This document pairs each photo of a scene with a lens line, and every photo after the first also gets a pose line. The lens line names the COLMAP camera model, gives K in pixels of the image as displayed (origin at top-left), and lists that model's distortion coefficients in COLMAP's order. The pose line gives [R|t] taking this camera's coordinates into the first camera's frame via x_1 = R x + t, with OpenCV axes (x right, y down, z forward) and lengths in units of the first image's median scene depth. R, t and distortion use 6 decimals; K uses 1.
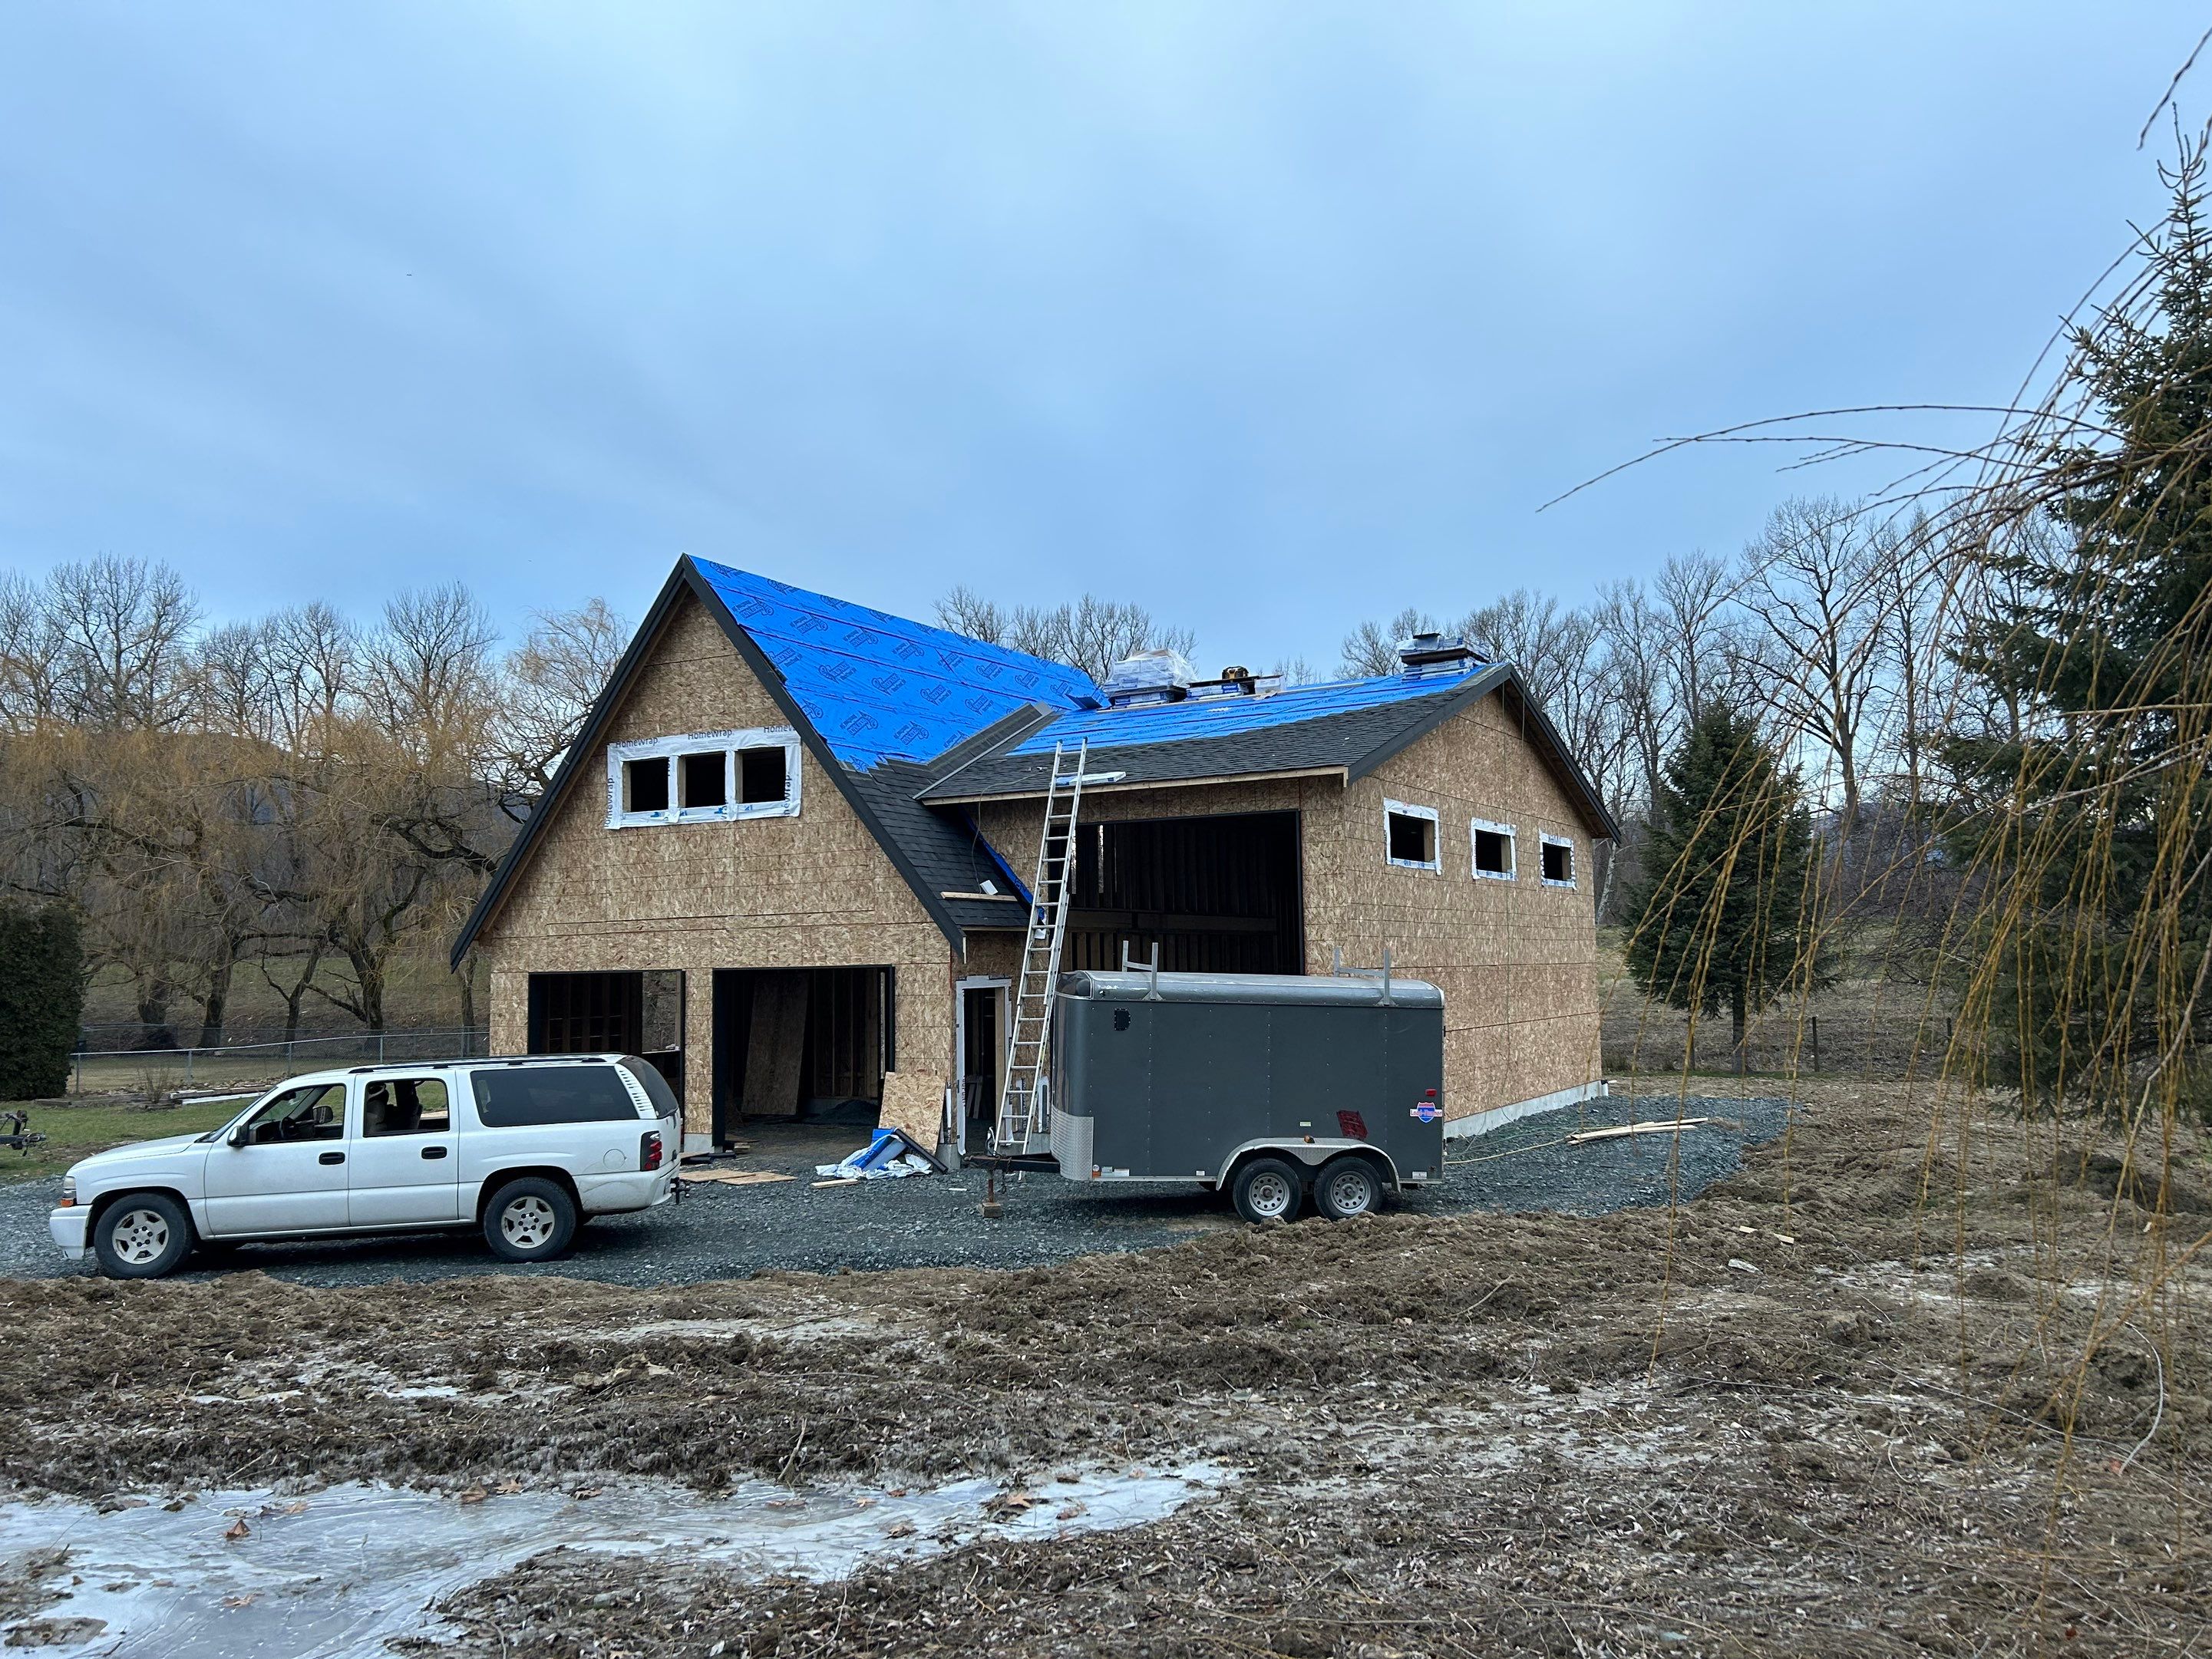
lens RADIAL K [[1664.4, 0, 1106.0], [0, 1664.4, 829.5], [0, 0, 1]] dist [0.077890, -0.082463]
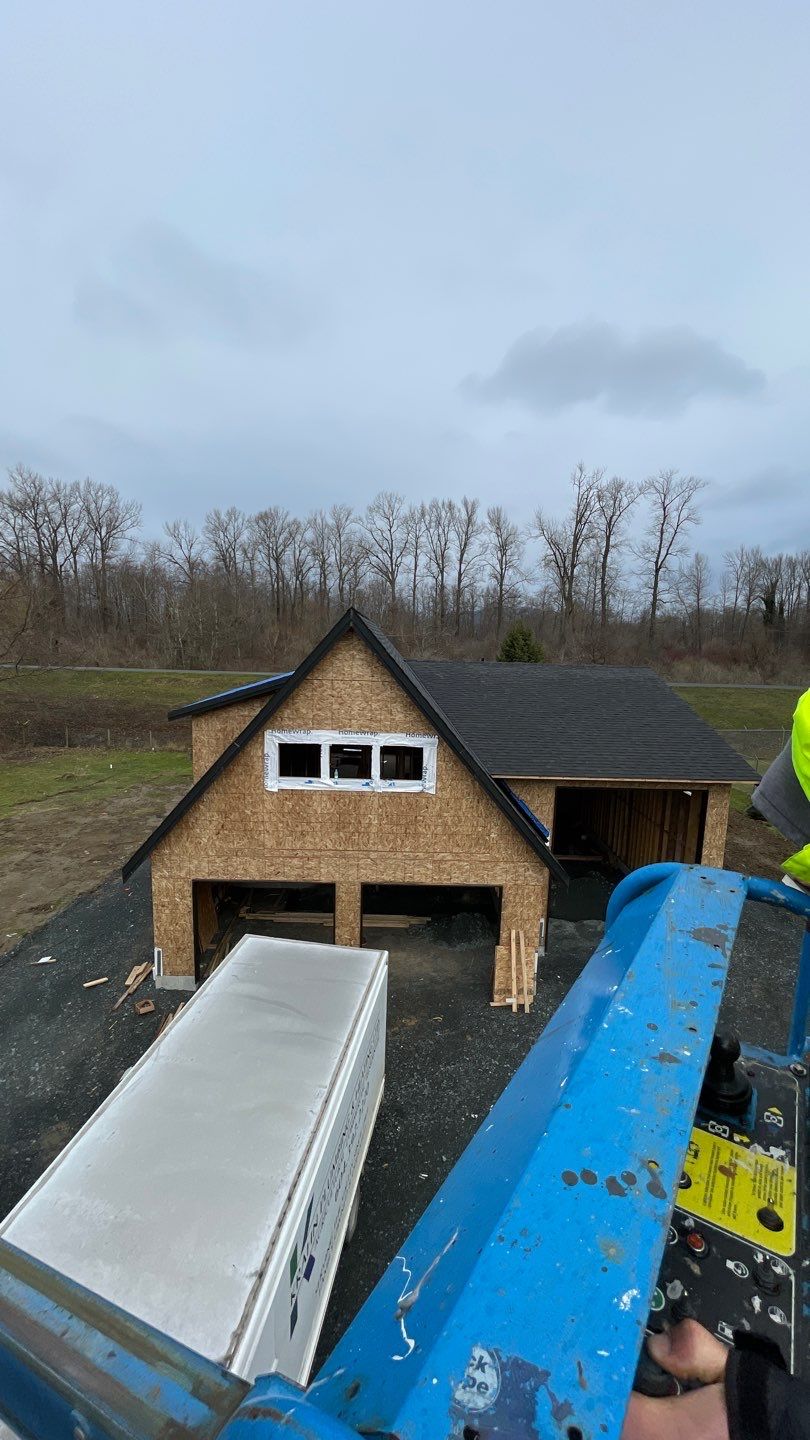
lens RADIAL K [[574.6, 0, 405.0], [0, 574.6, 720.0], [0, 0, 1]] dist [0.001398, 0.000069]
pose [[0.860170, -0.035362, 0.508779, -0.455970], [-0.084211, 0.974053, 0.210072, -0.176800], [-0.503006, -0.223542, 0.834873, 0.552766]]
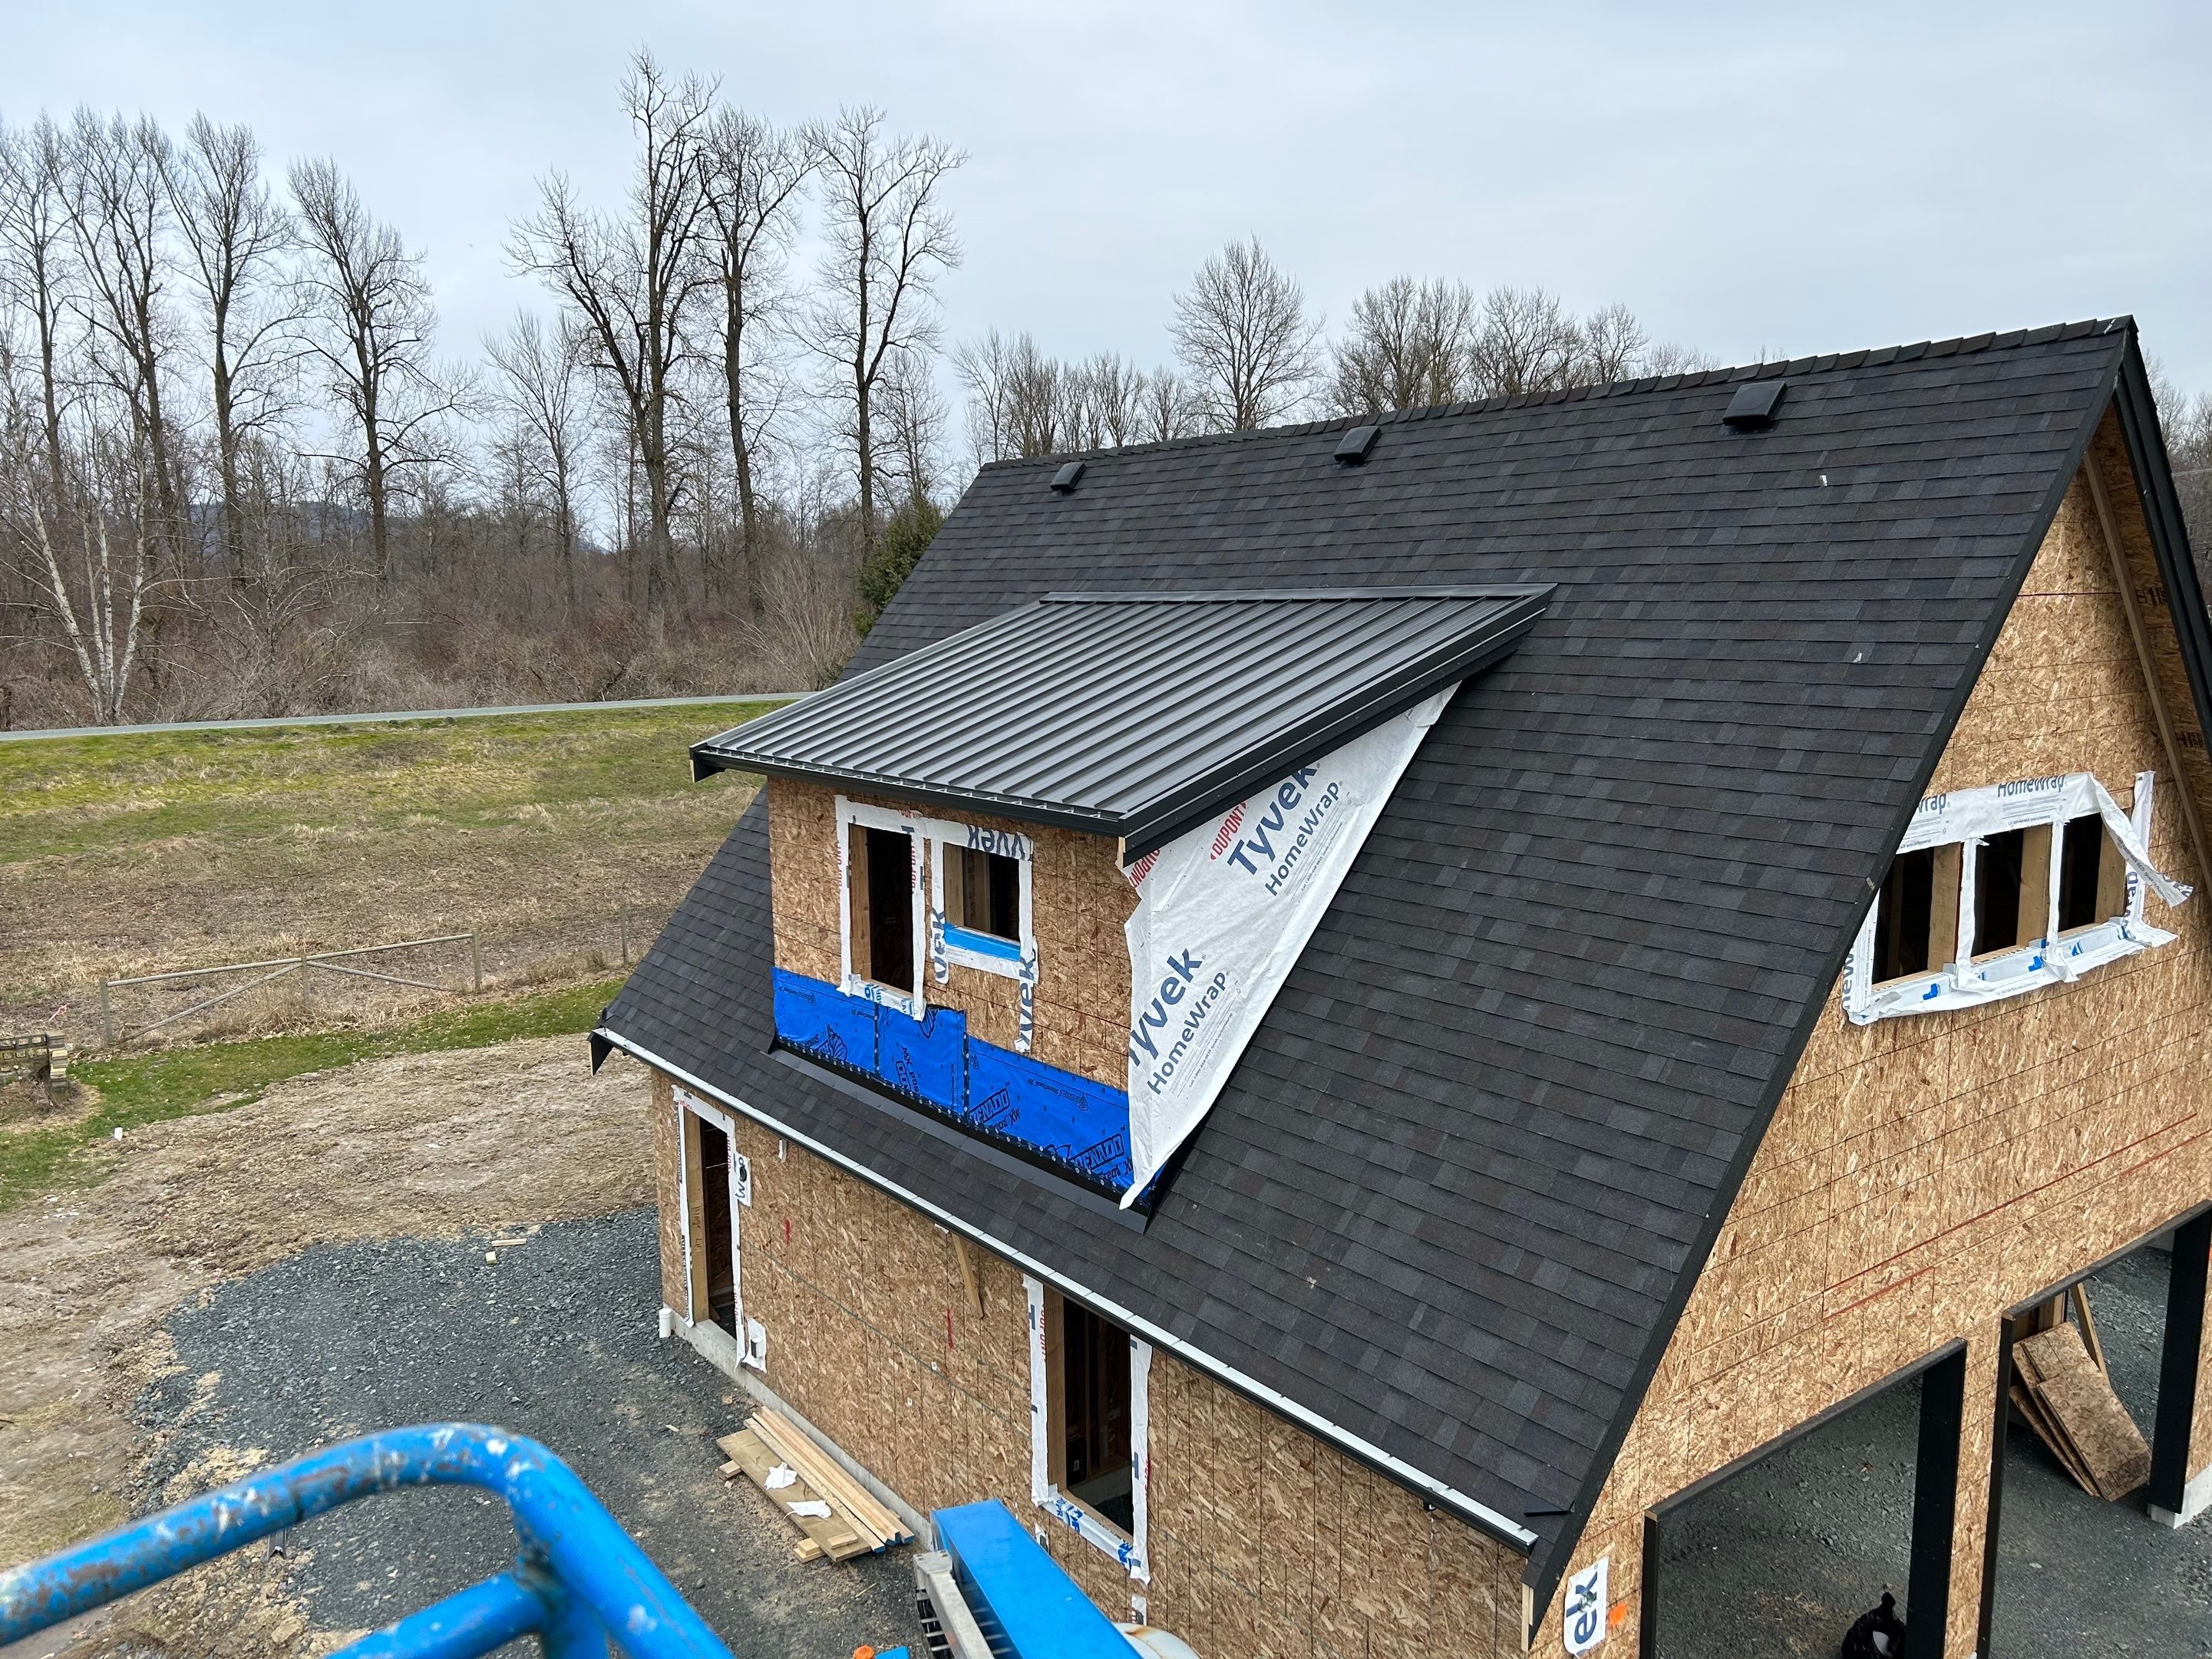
lens RADIAL K [[1664.4, 0, 1106.0], [0, 1664.4, 829.5], [0, 0, 1]] dist [0.077890, -0.082463]
pose [[0.398779, -0.123624, 0.908676, -0.680772], [-0.065319, 0.984526, 0.162609, -0.112631], [-0.914718, -0.124199, 0.384533, 0.964808]]
